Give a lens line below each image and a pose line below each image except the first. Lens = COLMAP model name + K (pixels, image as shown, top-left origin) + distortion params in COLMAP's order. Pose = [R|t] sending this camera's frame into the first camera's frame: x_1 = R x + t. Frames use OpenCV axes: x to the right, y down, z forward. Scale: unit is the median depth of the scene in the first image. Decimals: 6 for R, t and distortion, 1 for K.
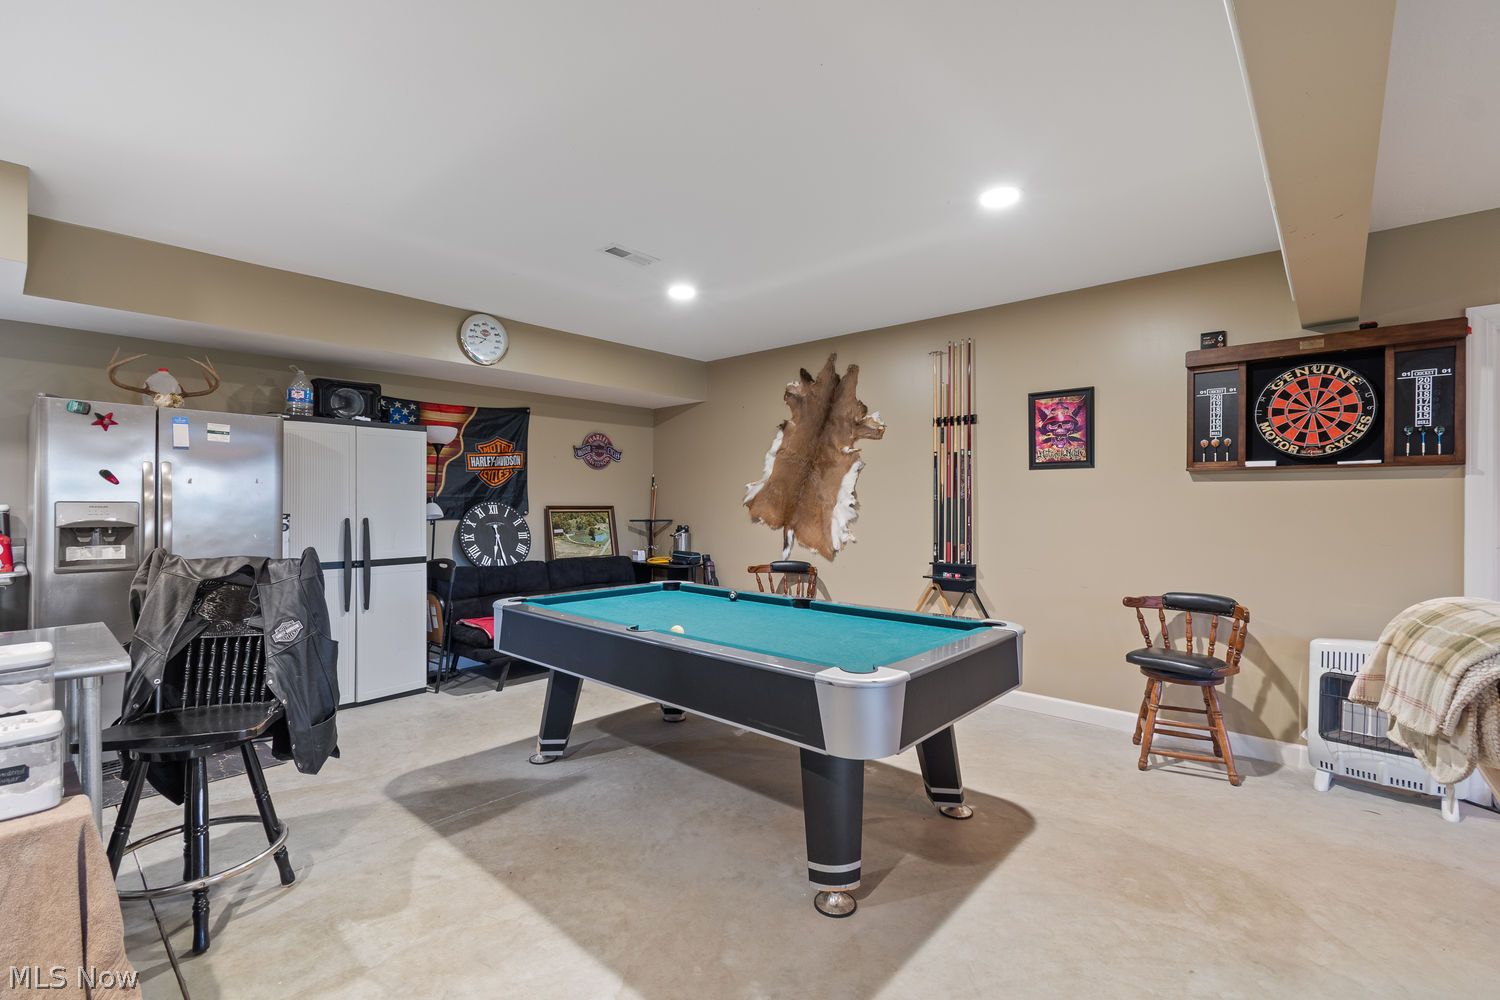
lens RADIAL K [[674.8, 0, 765.2], [0, 674.8, 506.7], [0, 0, 1]] dist [-0.000994, -0.002585]
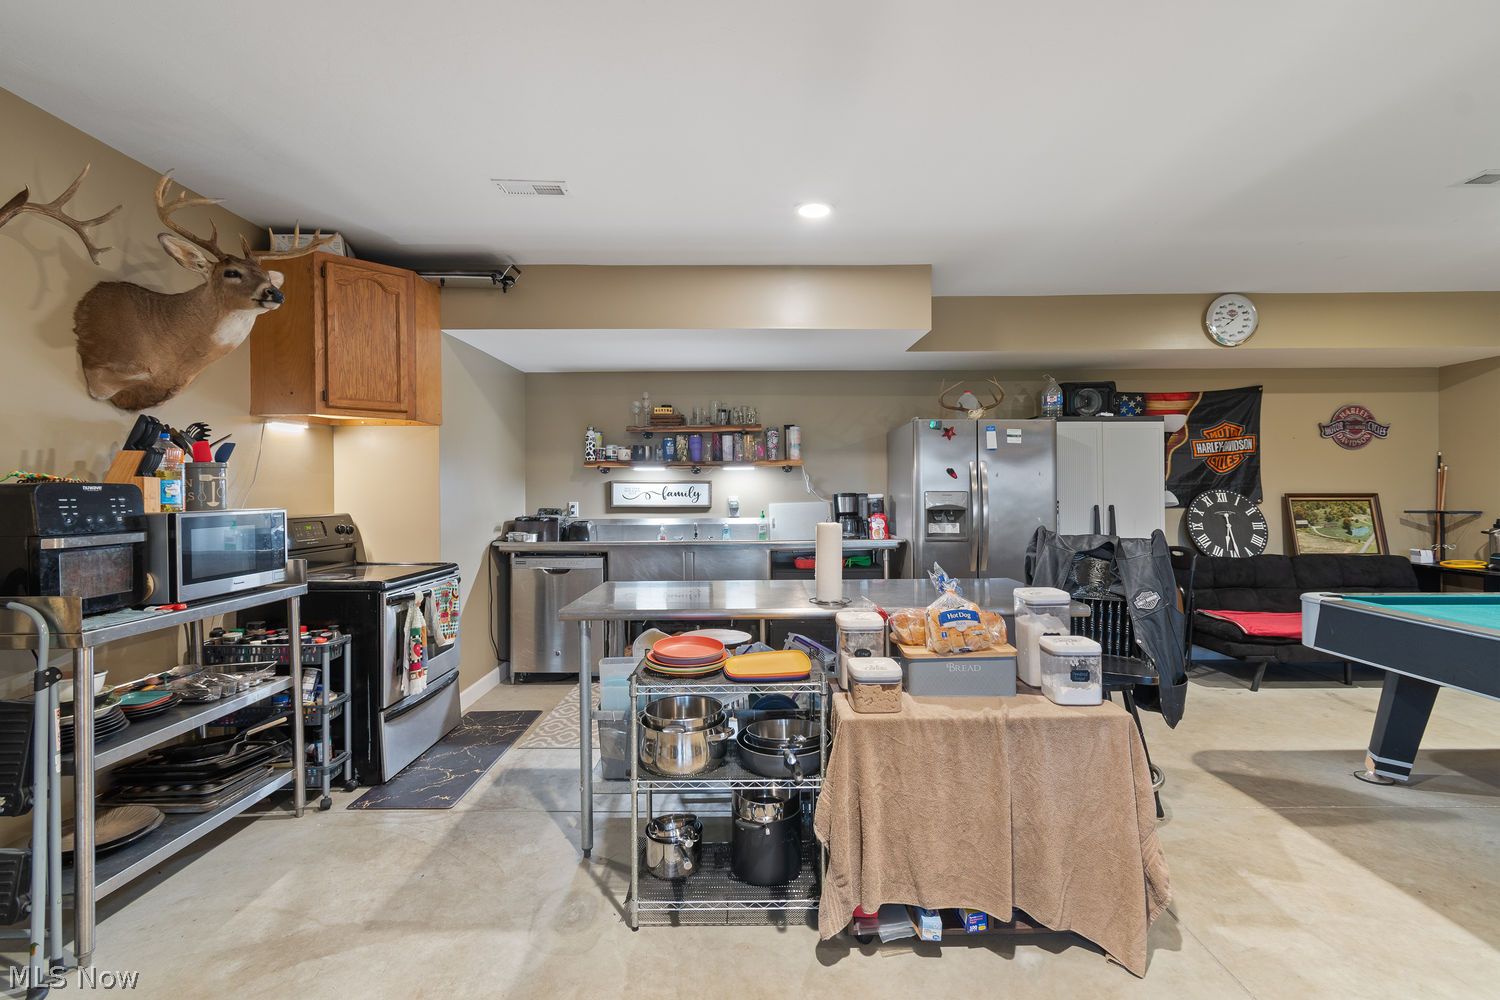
lens RADIAL K [[674.8, 0, 748.2], [0, 674.8, 489.8], [0, 0, 1]] dist [-0.000994, -0.002585]
pose [[0.642641, -0.009033, -0.766114, -0.128663], [0.002235, 0.999948, -0.009916, 0.001431], [0.766164, 0.004660, 0.642628, -0.143845]]
